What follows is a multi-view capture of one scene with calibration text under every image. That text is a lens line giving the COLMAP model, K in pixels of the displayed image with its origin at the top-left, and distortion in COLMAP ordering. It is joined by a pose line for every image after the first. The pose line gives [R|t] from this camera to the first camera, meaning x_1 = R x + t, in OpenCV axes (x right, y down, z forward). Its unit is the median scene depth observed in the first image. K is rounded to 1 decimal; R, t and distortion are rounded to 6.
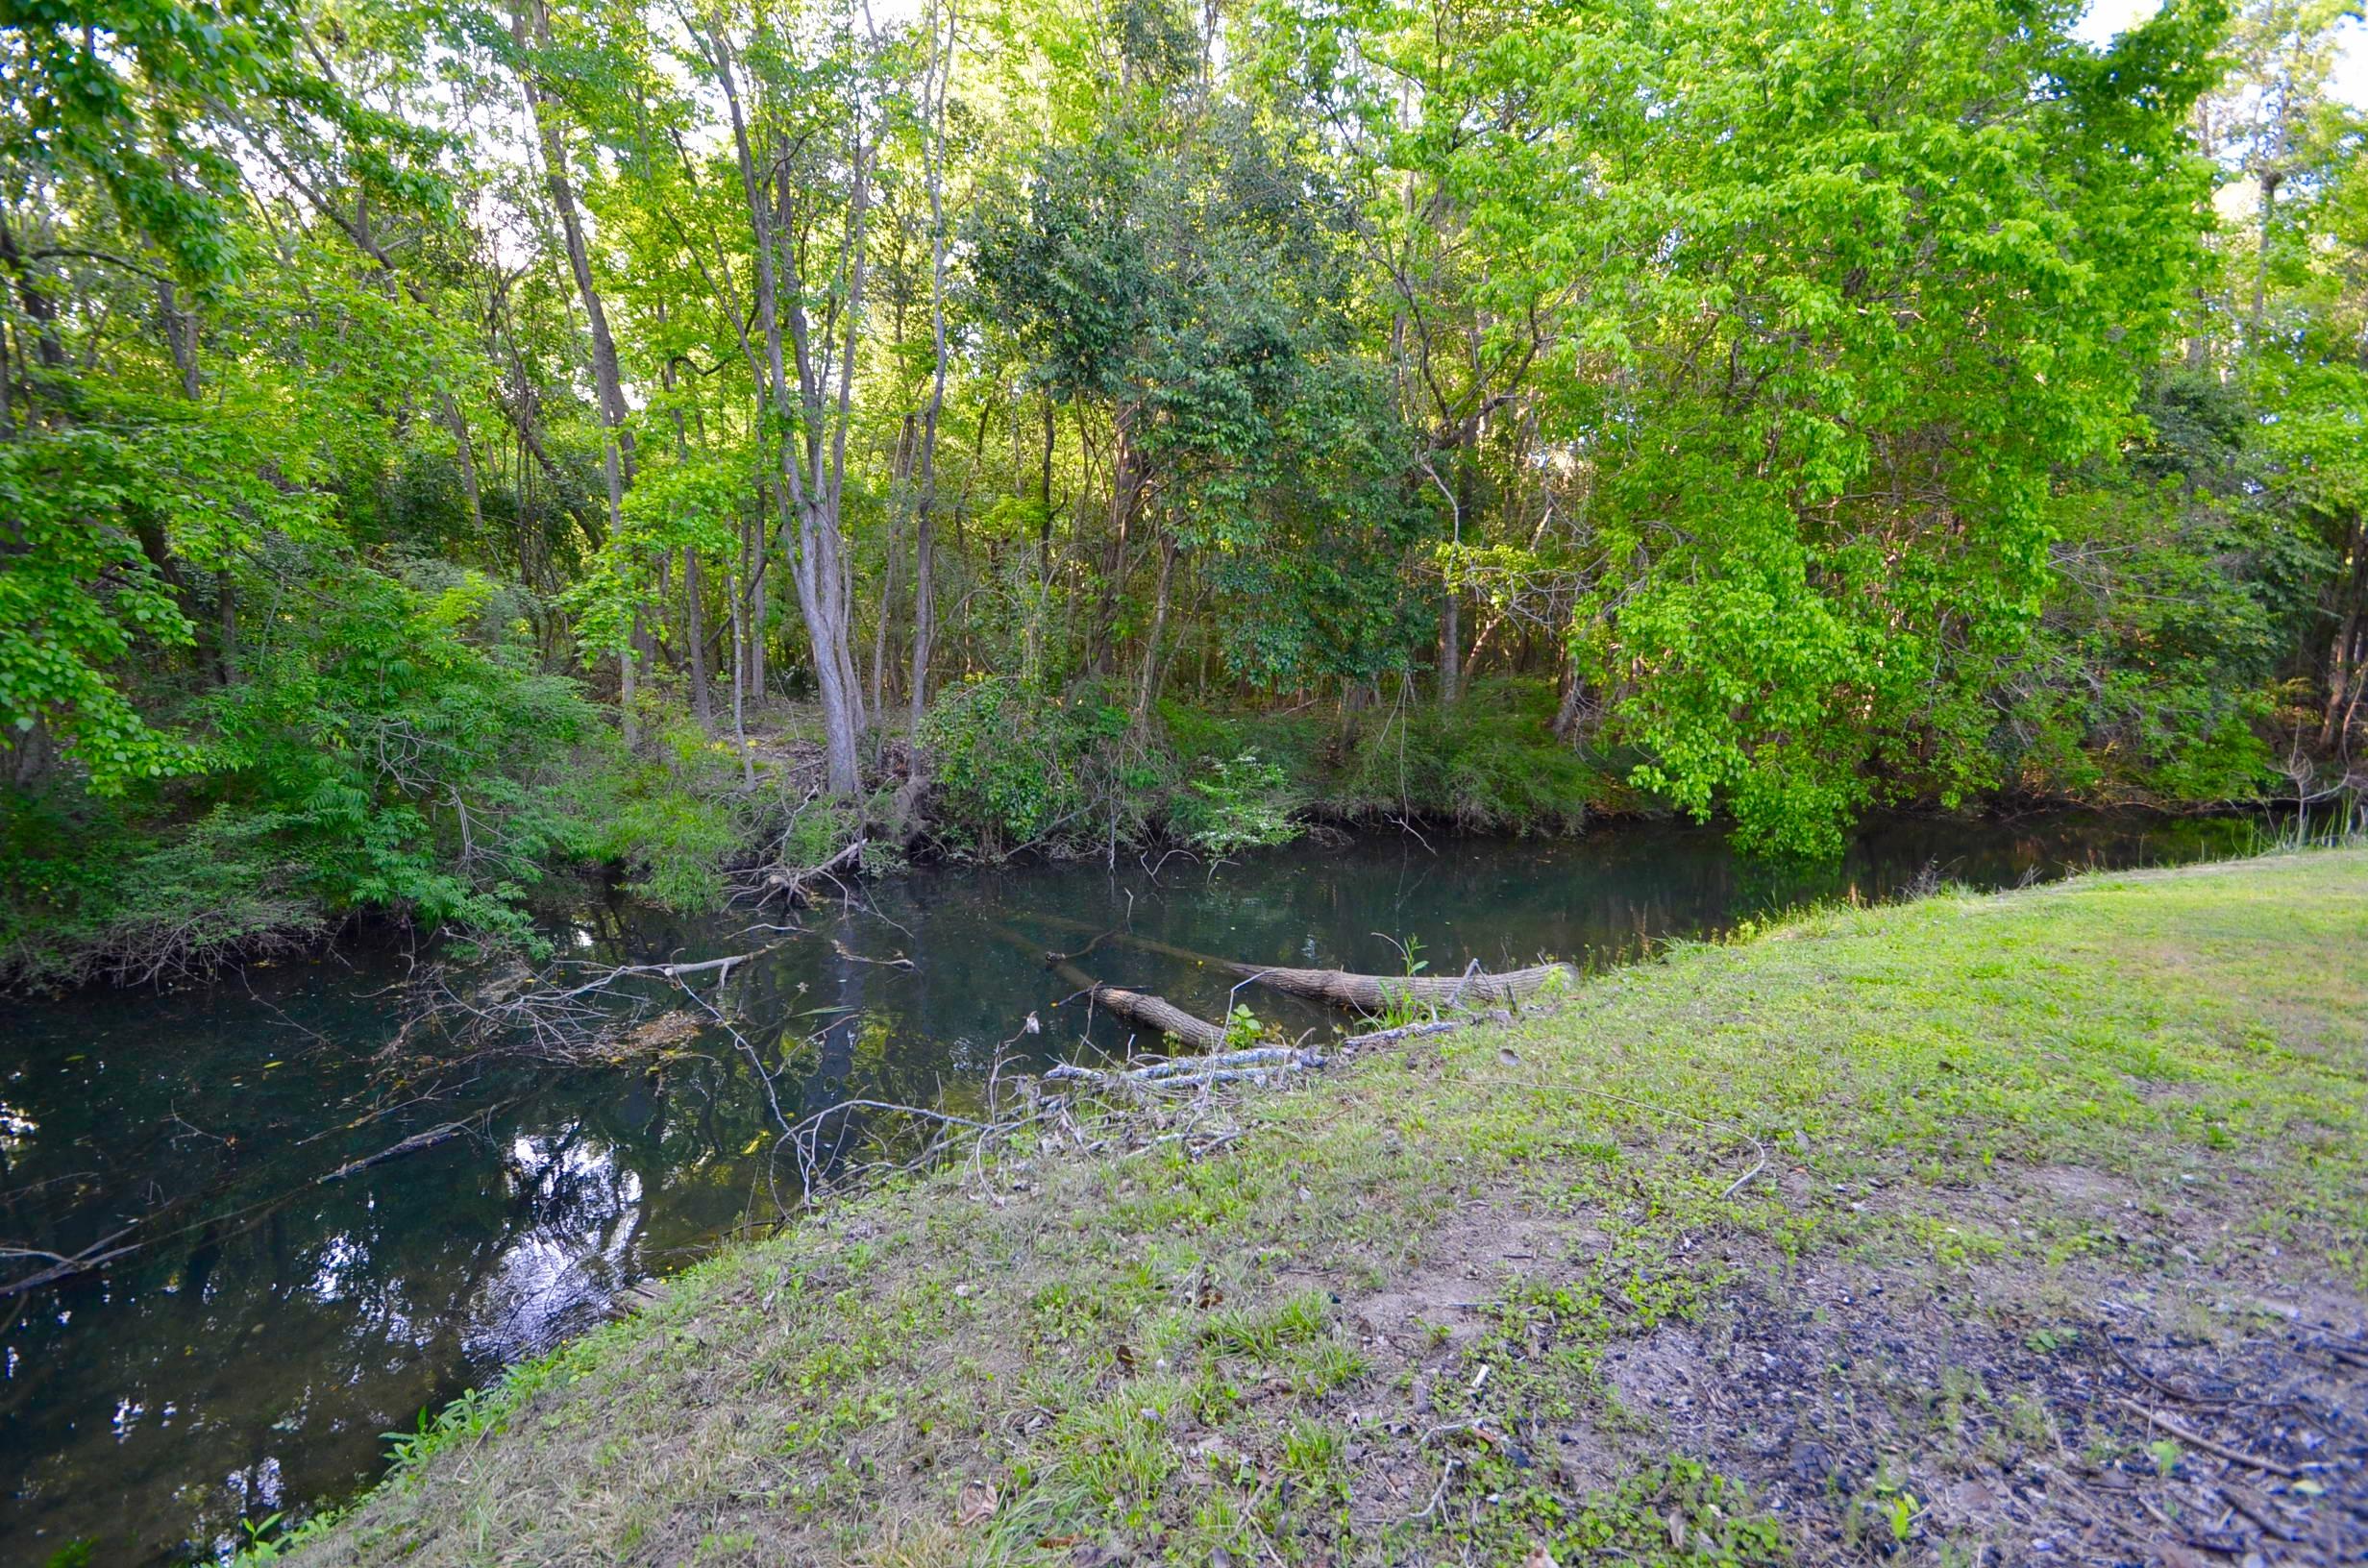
lens RADIAL K [[1024.8, 0, 1182.7], [0, 1024.8, 778.1], [0, 0, 1]] dist [0.008342, -0.011092]
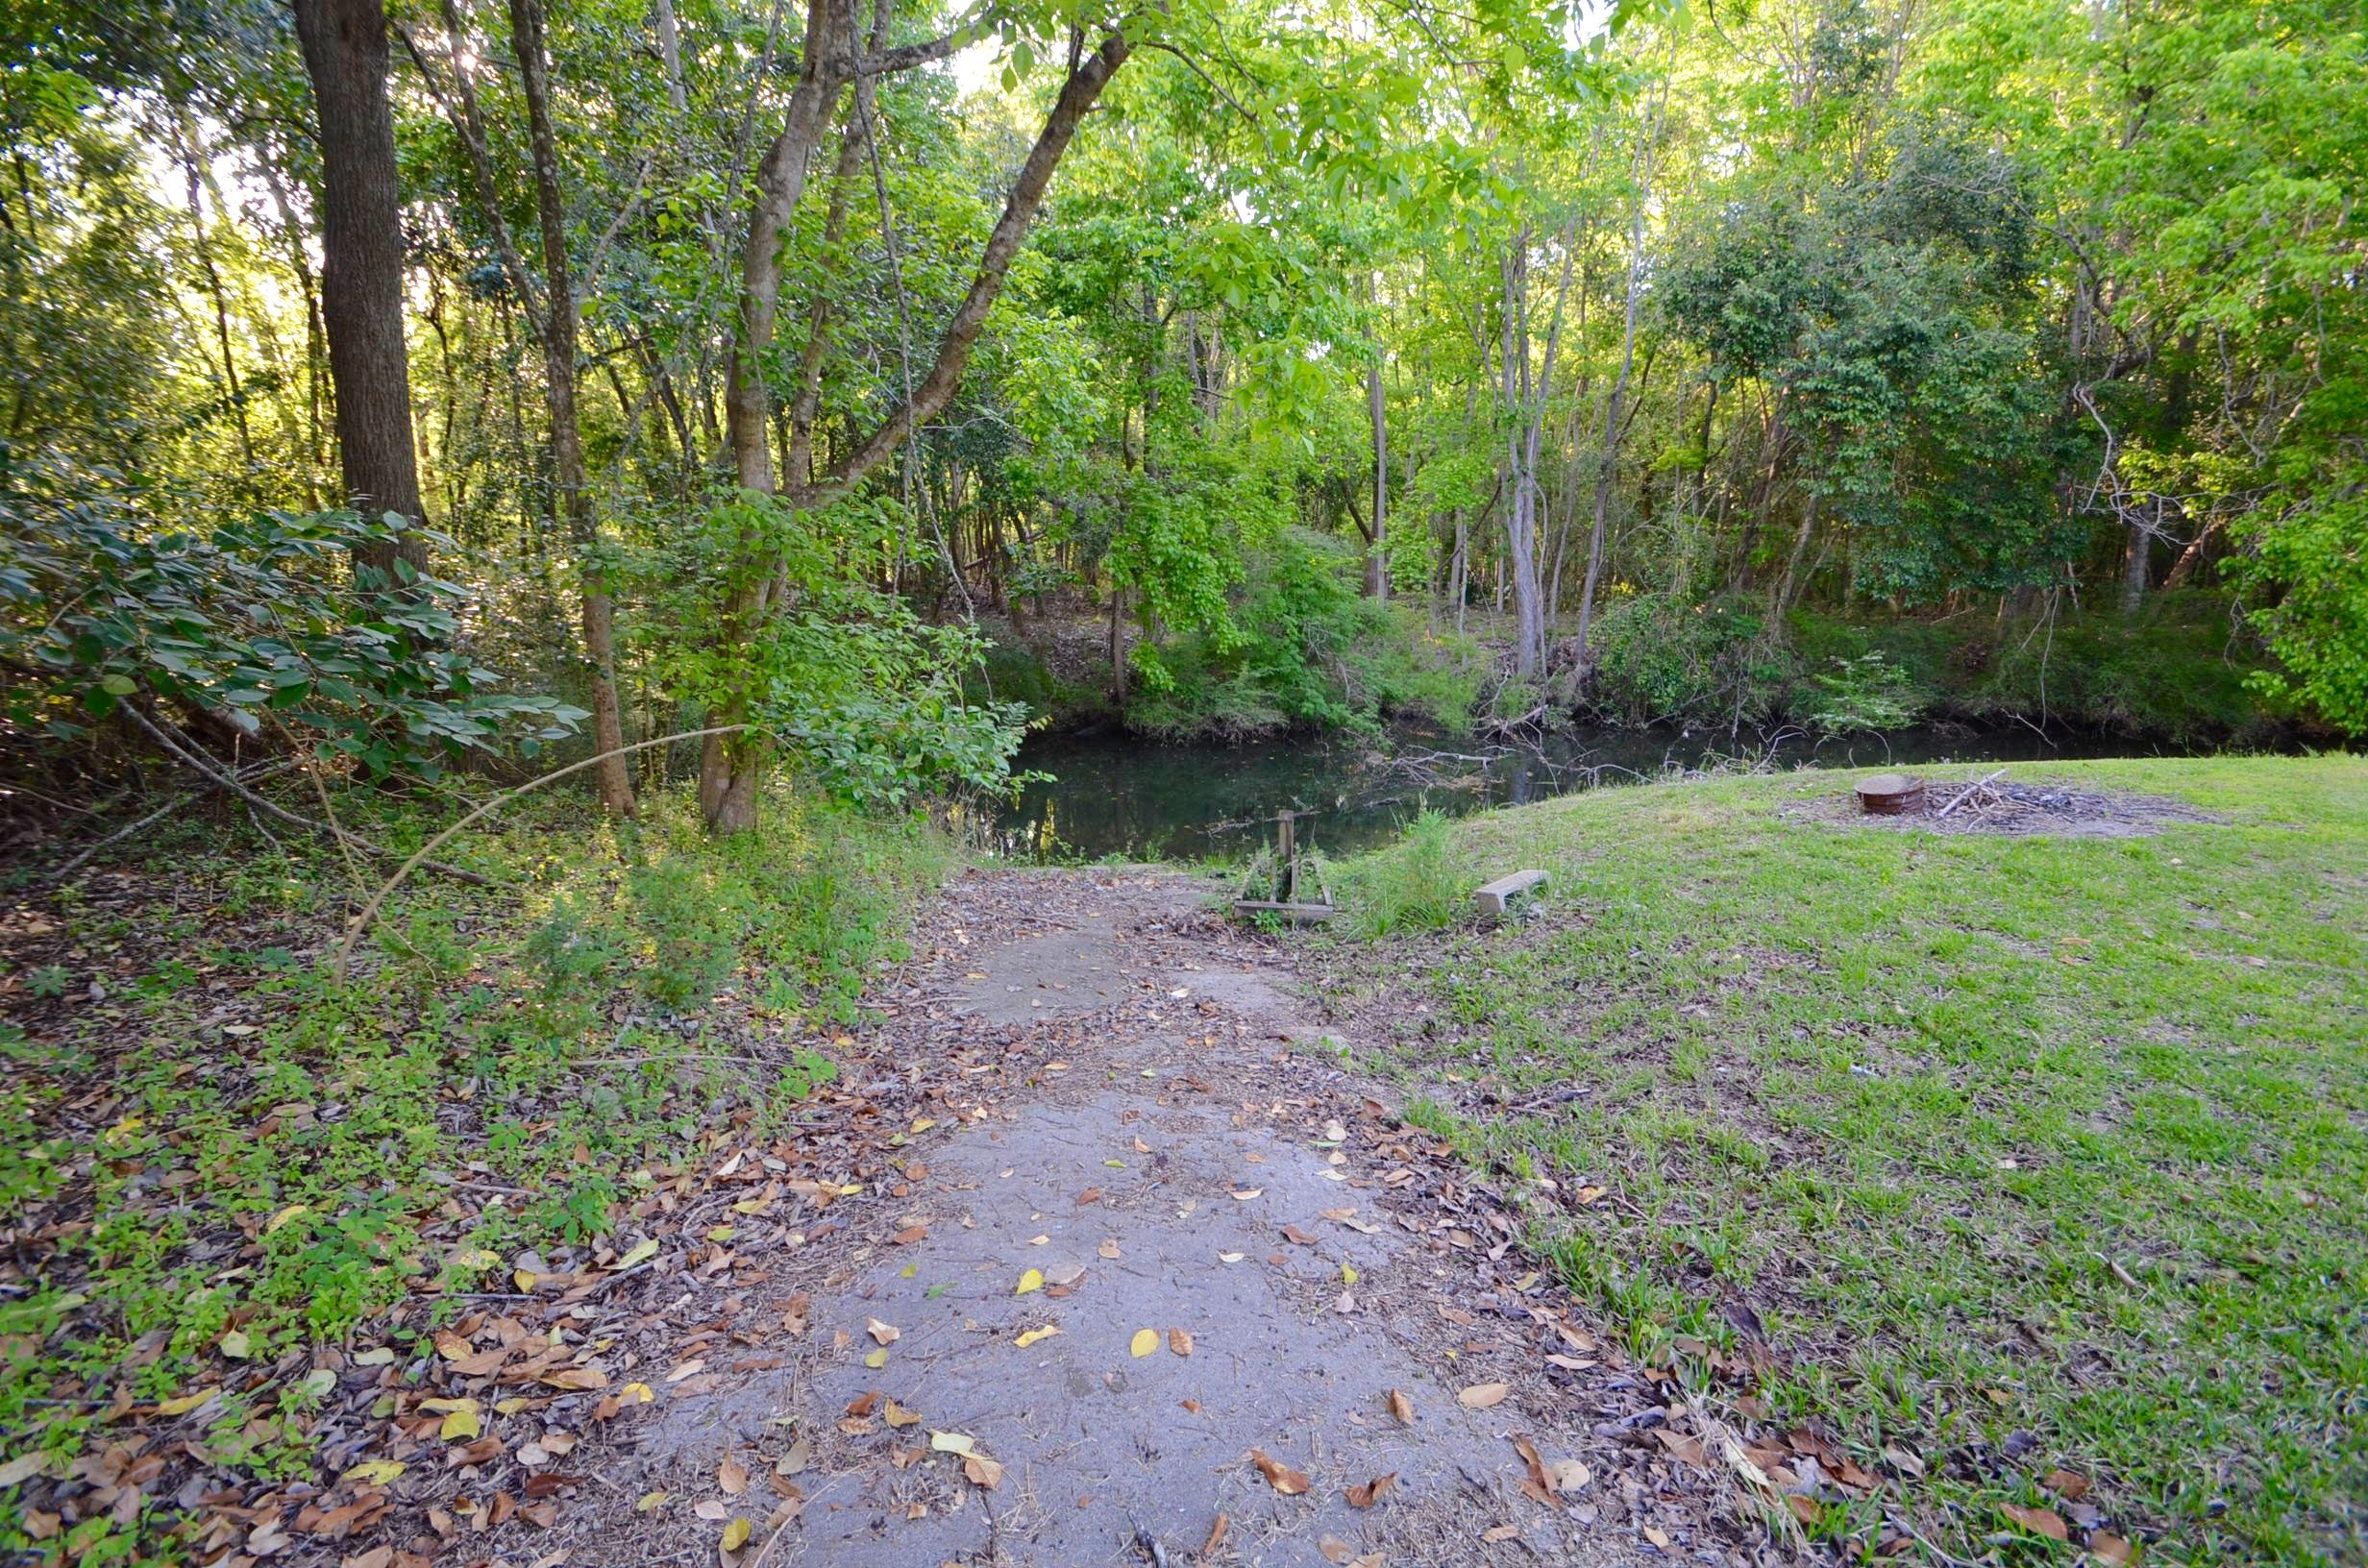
lens RADIAL K [[1024.8, 0, 1182.7], [0, 1024.8, 778.1], [0, 0, 1]] dist [0.008342, -0.011092]
pose [[0.838993, 0.090705, -0.536528, 0.050728], [-0.040211, 0.993648, 0.105106, 0.029640], [0.542654, -0.066609, 0.837311, -0.515368]]
